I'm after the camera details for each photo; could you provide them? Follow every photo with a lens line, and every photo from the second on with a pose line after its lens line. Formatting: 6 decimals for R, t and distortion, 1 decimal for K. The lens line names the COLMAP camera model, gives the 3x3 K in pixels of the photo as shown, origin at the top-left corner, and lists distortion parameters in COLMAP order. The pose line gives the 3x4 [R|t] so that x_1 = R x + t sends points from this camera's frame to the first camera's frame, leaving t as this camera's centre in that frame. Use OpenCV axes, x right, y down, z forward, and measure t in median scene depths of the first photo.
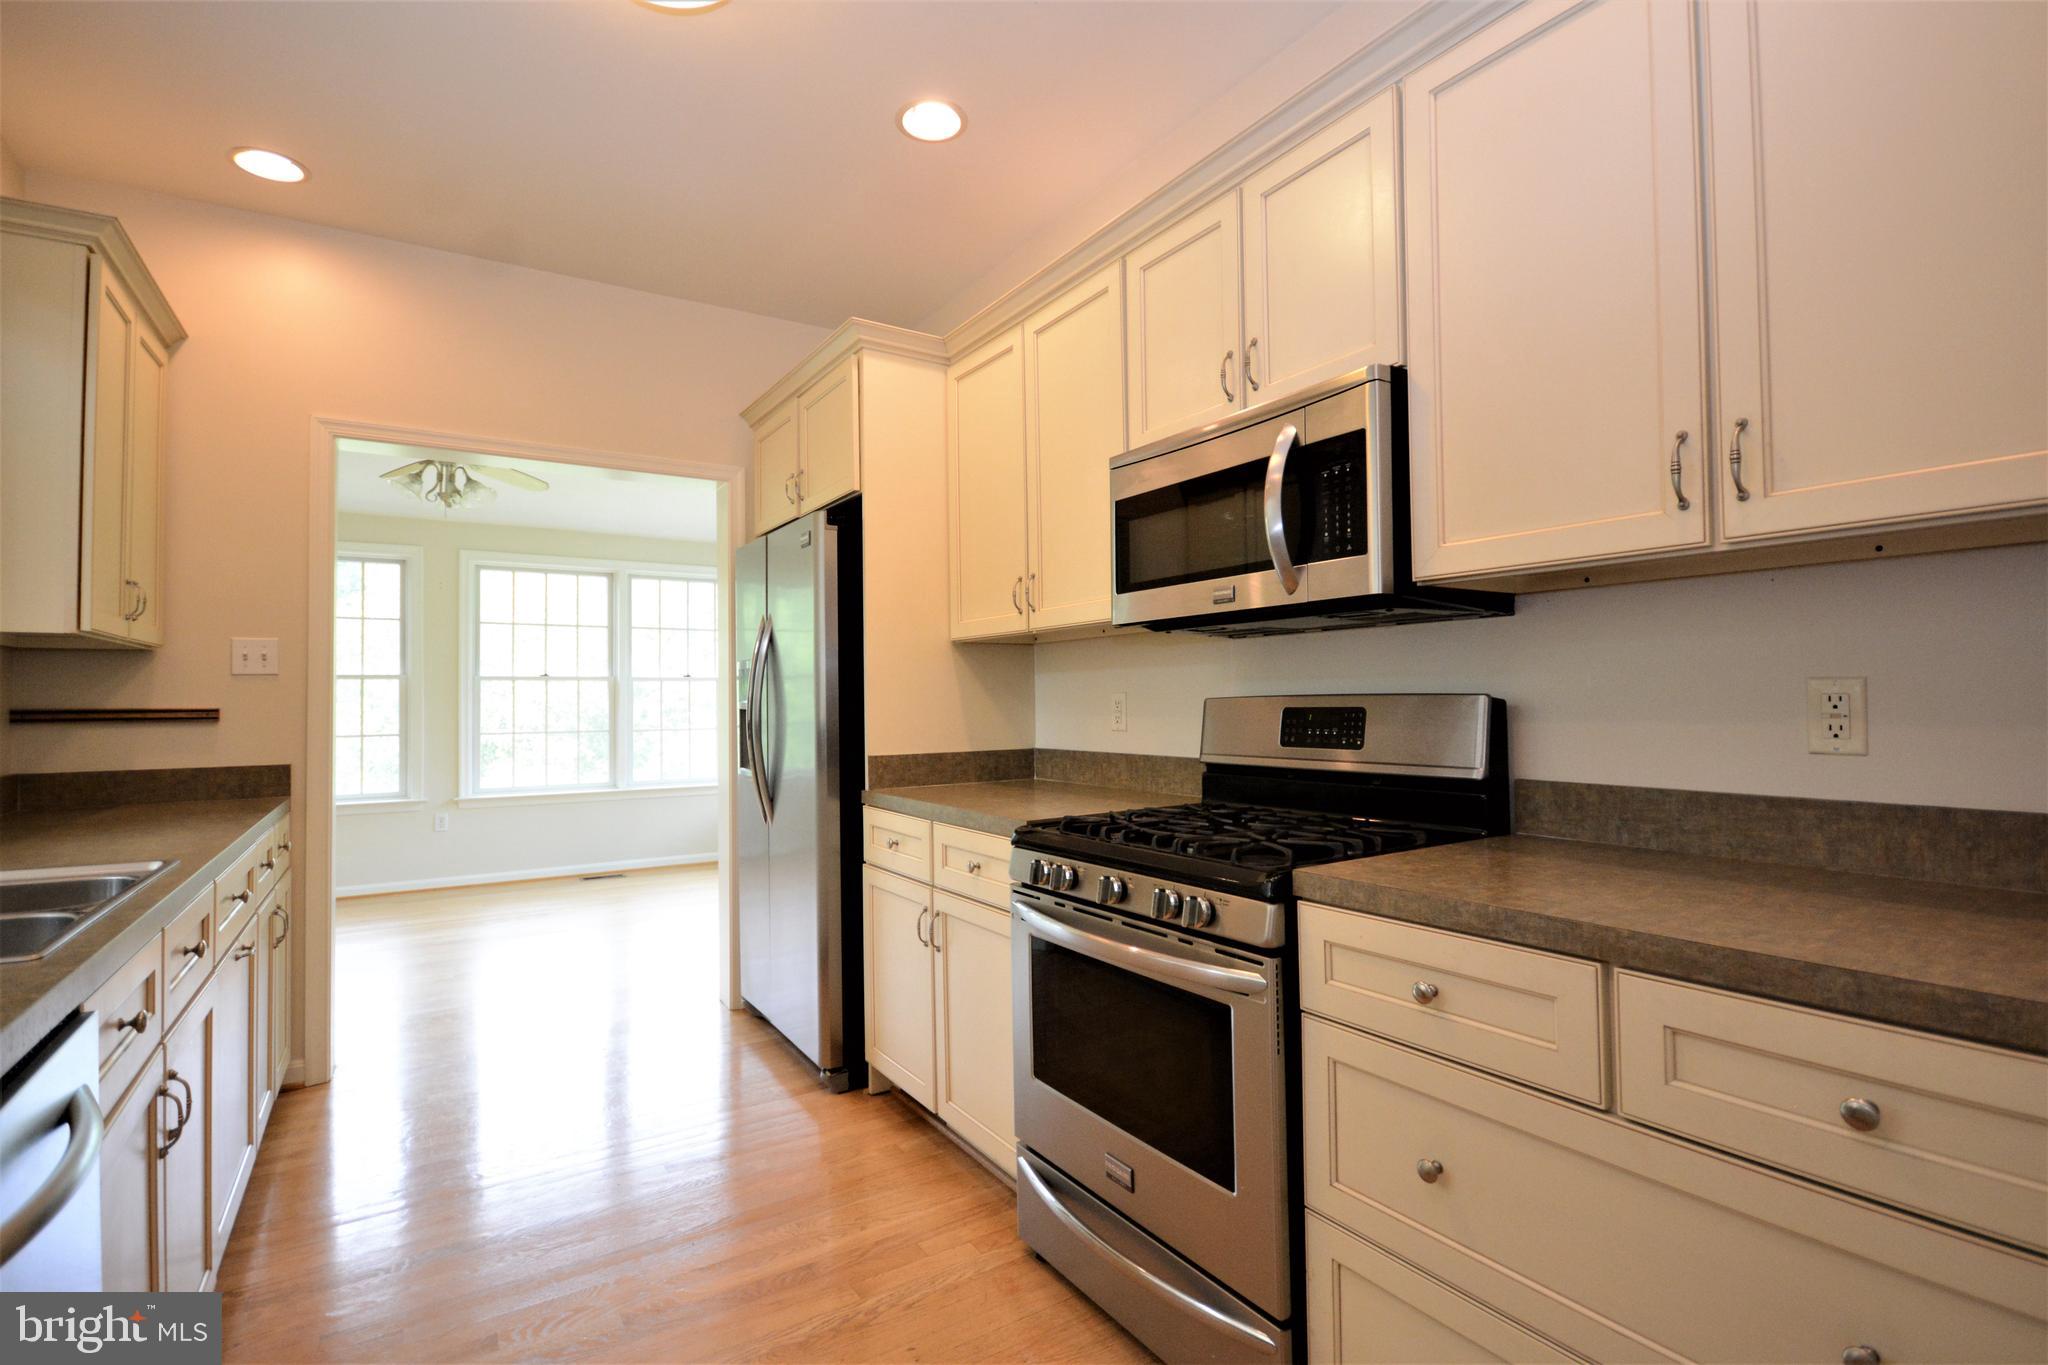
lens RADIAL K [[942.9, 0, 980.1], [0, 942.9, 682.7], [0, 0, 1]] dist [-0.019055, 0.000163]
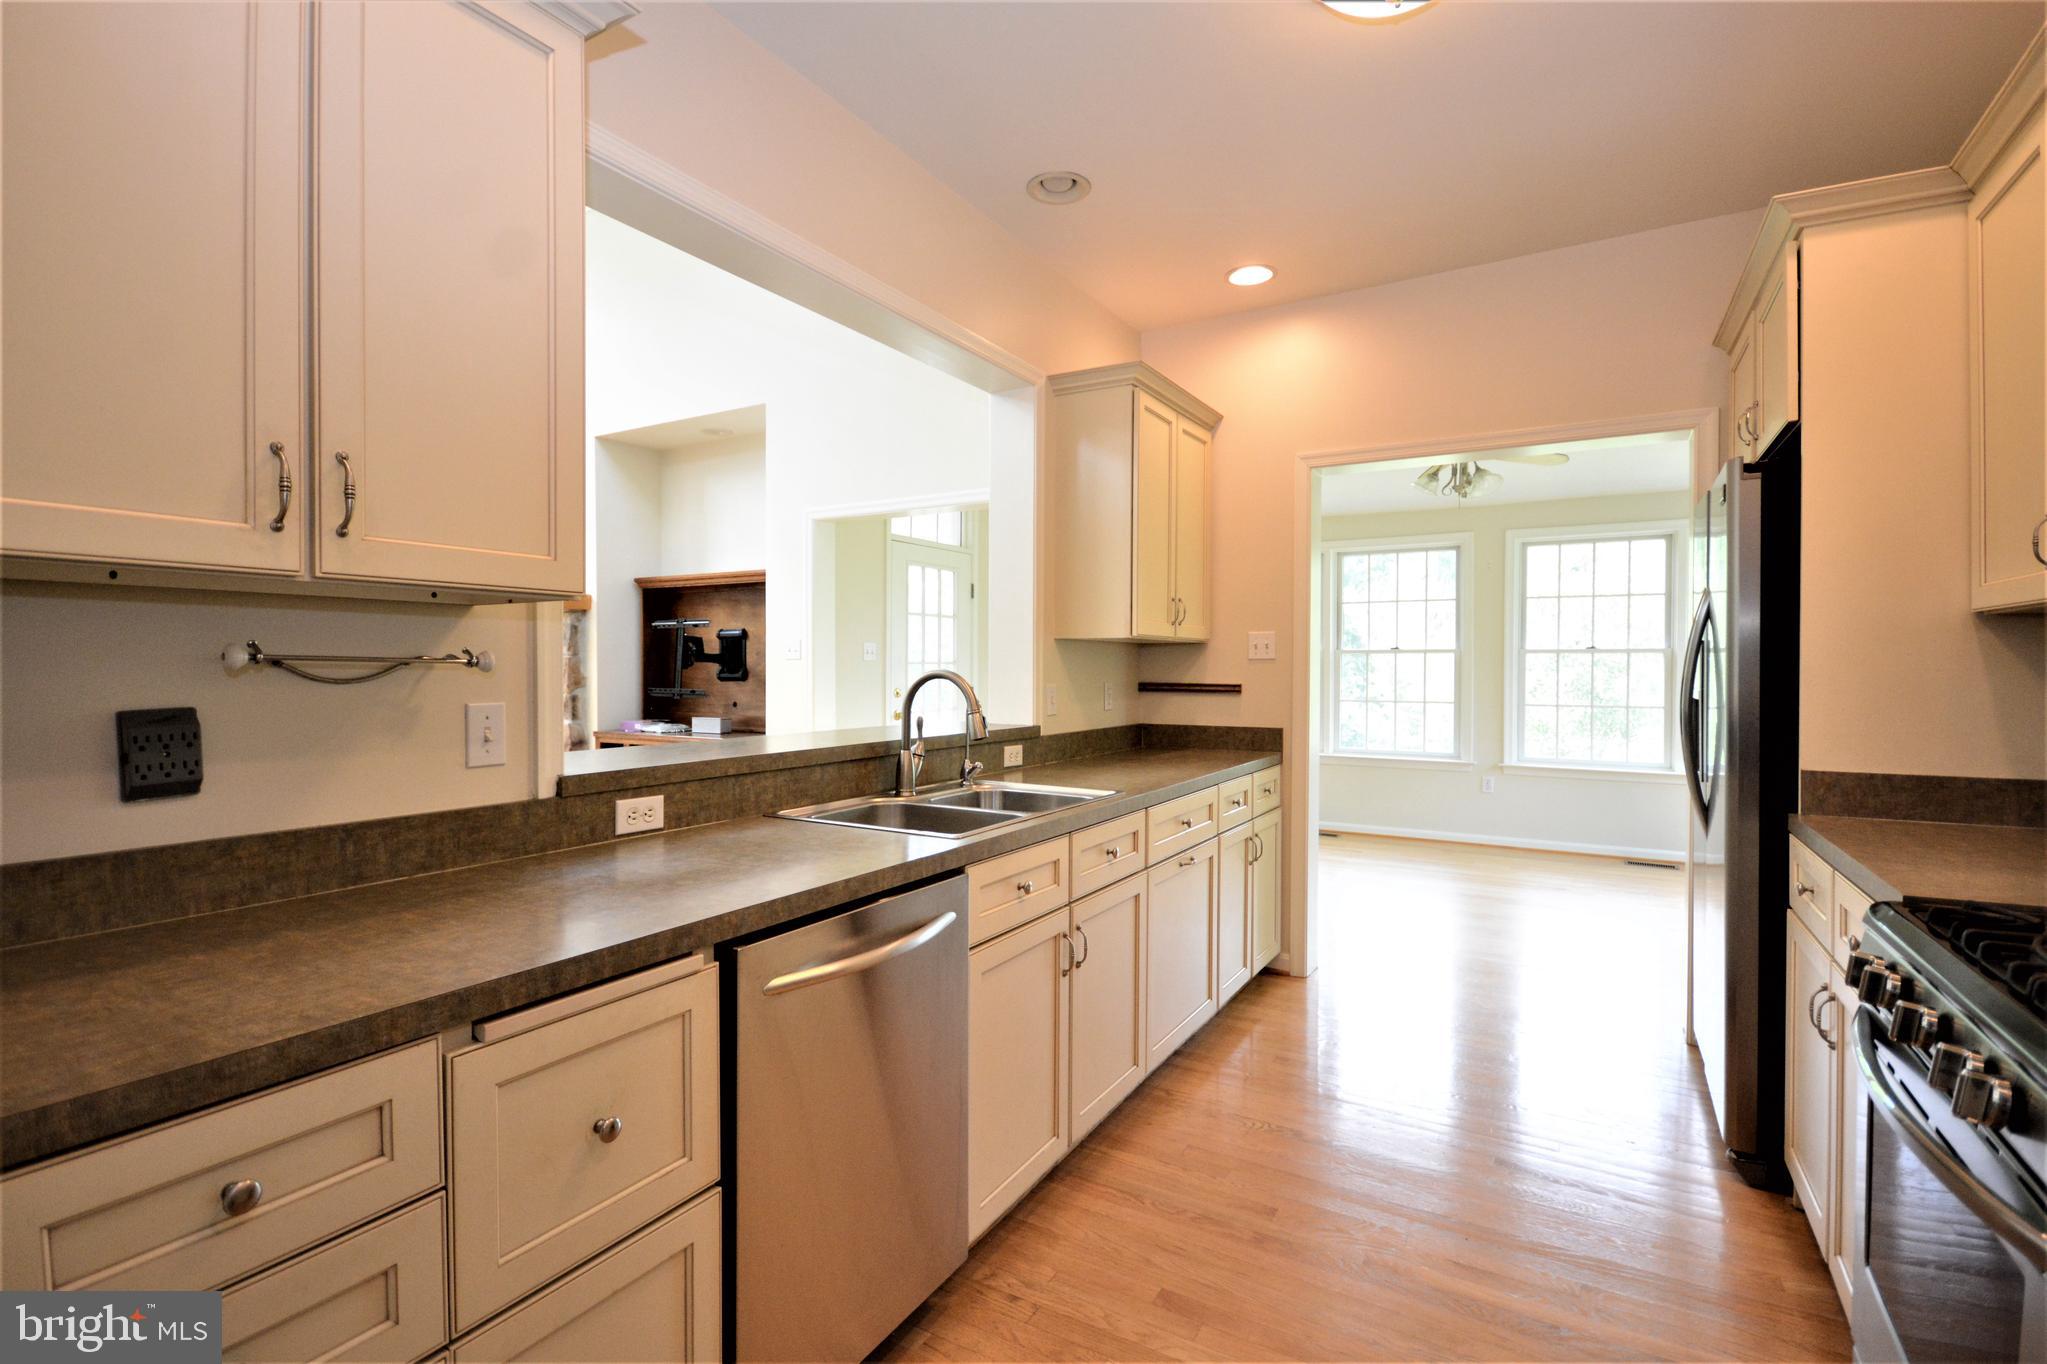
lens RADIAL K [[896.1, 0, 1019.3], [0, 896.1, 677.5], [0, 0, 1]] dist [-0.002754, -0.000215]
pose [[0.462495, 0.018271, -0.886434, 0.210084], [0.012240, 0.999561, 0.026989, -0.022283], [0.886537, -0.023332, 0.462068, 0.098444]]
